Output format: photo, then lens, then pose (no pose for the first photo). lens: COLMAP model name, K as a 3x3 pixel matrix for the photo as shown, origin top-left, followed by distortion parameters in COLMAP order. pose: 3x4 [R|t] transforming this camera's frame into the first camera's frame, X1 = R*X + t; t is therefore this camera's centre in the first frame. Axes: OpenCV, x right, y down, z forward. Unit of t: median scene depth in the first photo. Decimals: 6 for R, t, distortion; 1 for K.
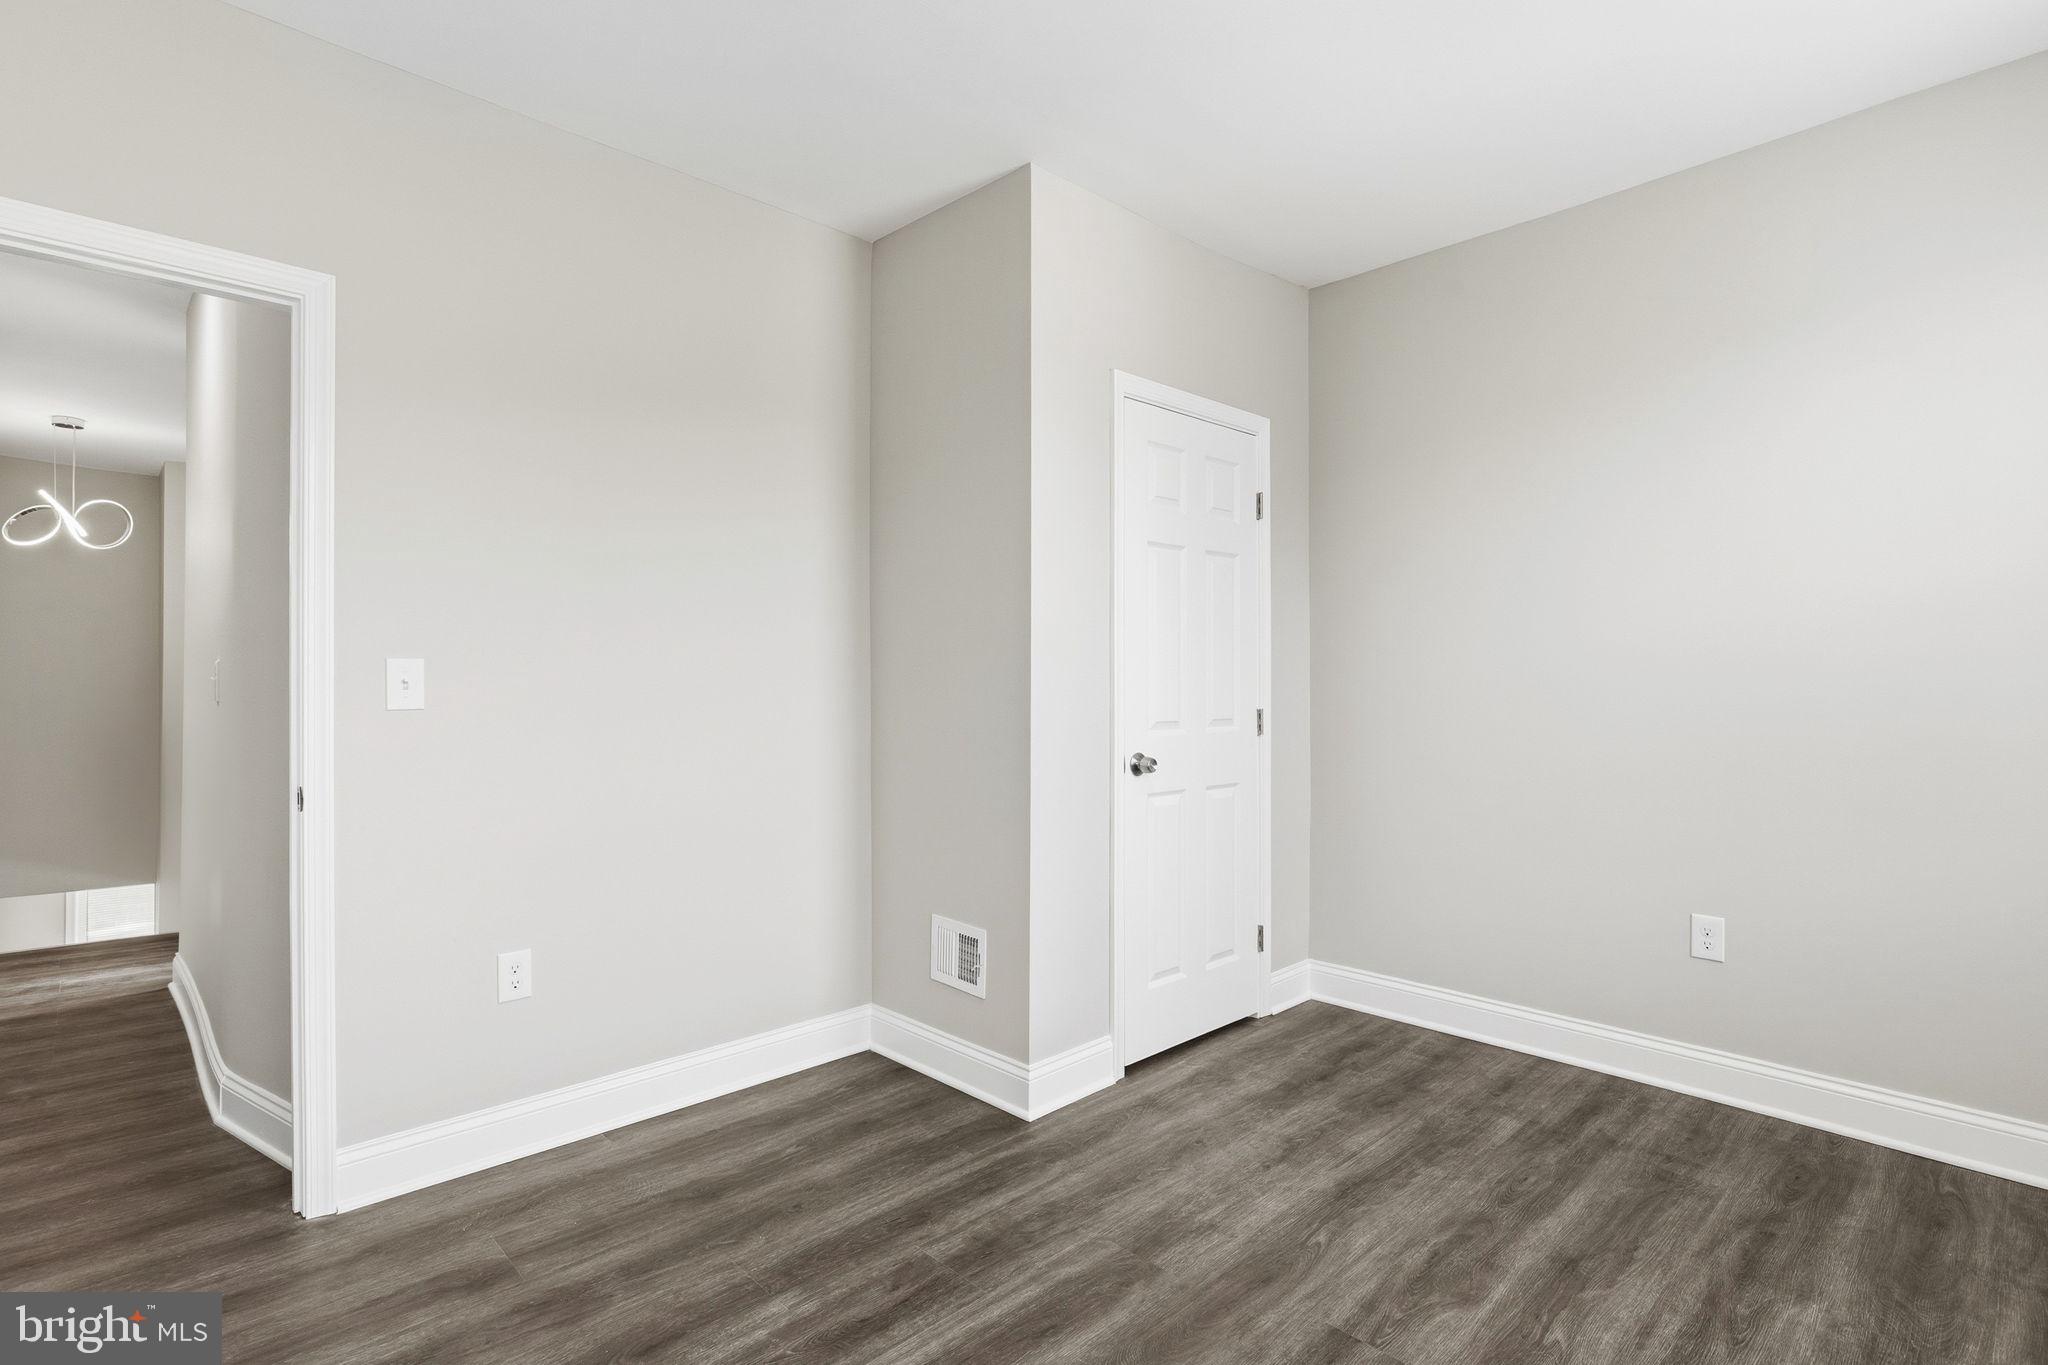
lens RADIAL K [[992.9, 0, 1034.9], [0, 992.9, 683.7], [0, 0, 1]] dist [0.006972, -0.001554]
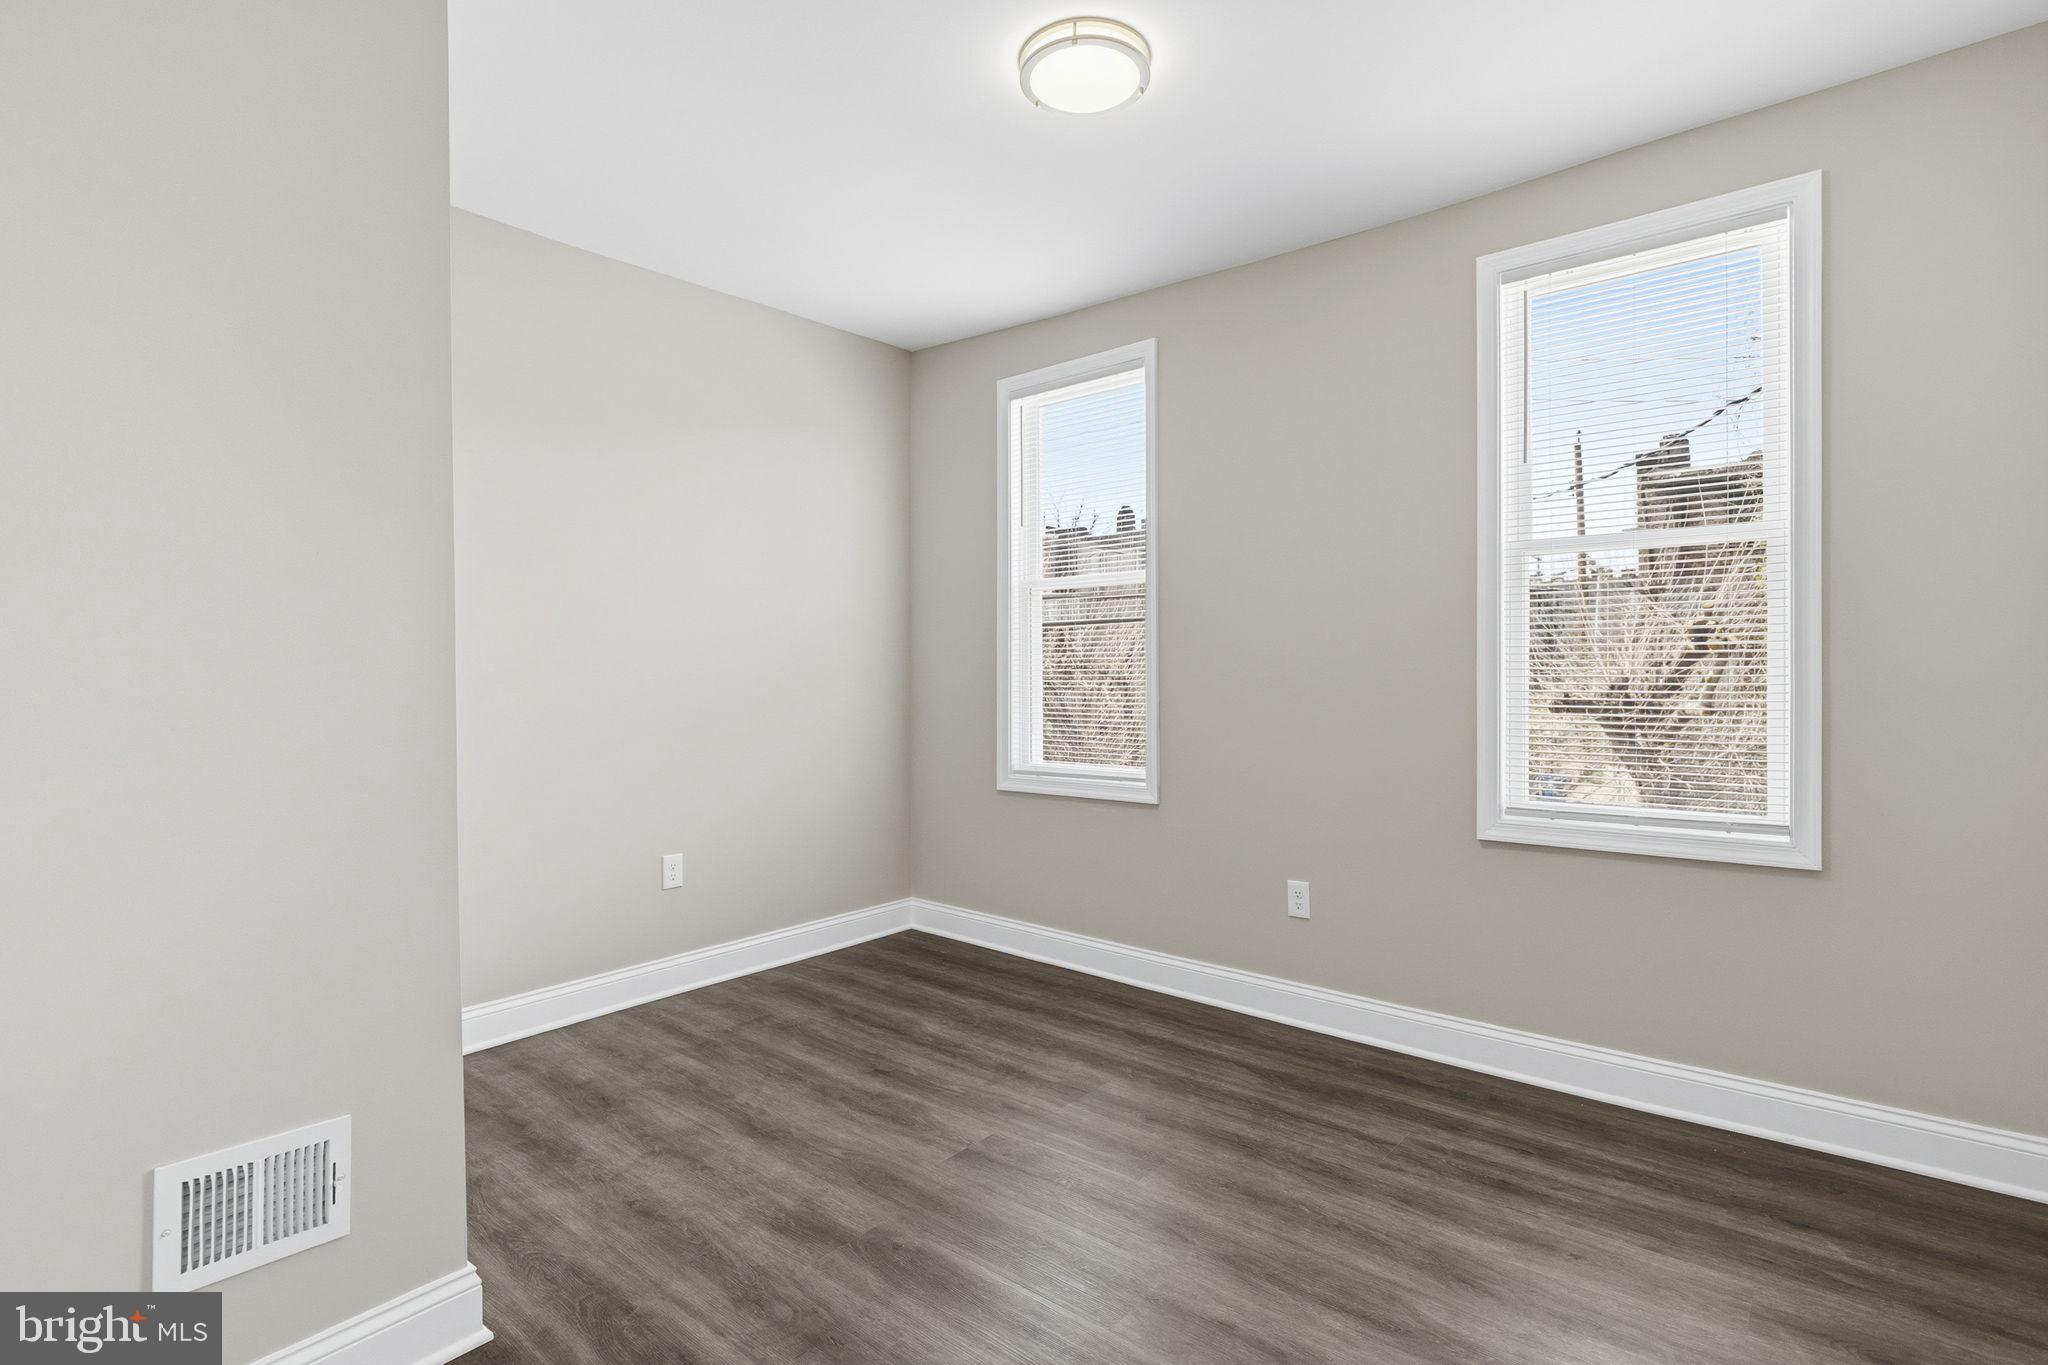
lens RADIAL K [[992.9, 0, 1011.9], [0, 992.9, 679.4], [0, 0, 1]] dist [0.006972, -0.001554]
pose [[-0.091631, -0.008518, 0.995757, -0.738261], [0.019933, 0.999747, 0.010386, -0.002687], [-0.995594, 0.020800, -0.091438, 0.741008]]
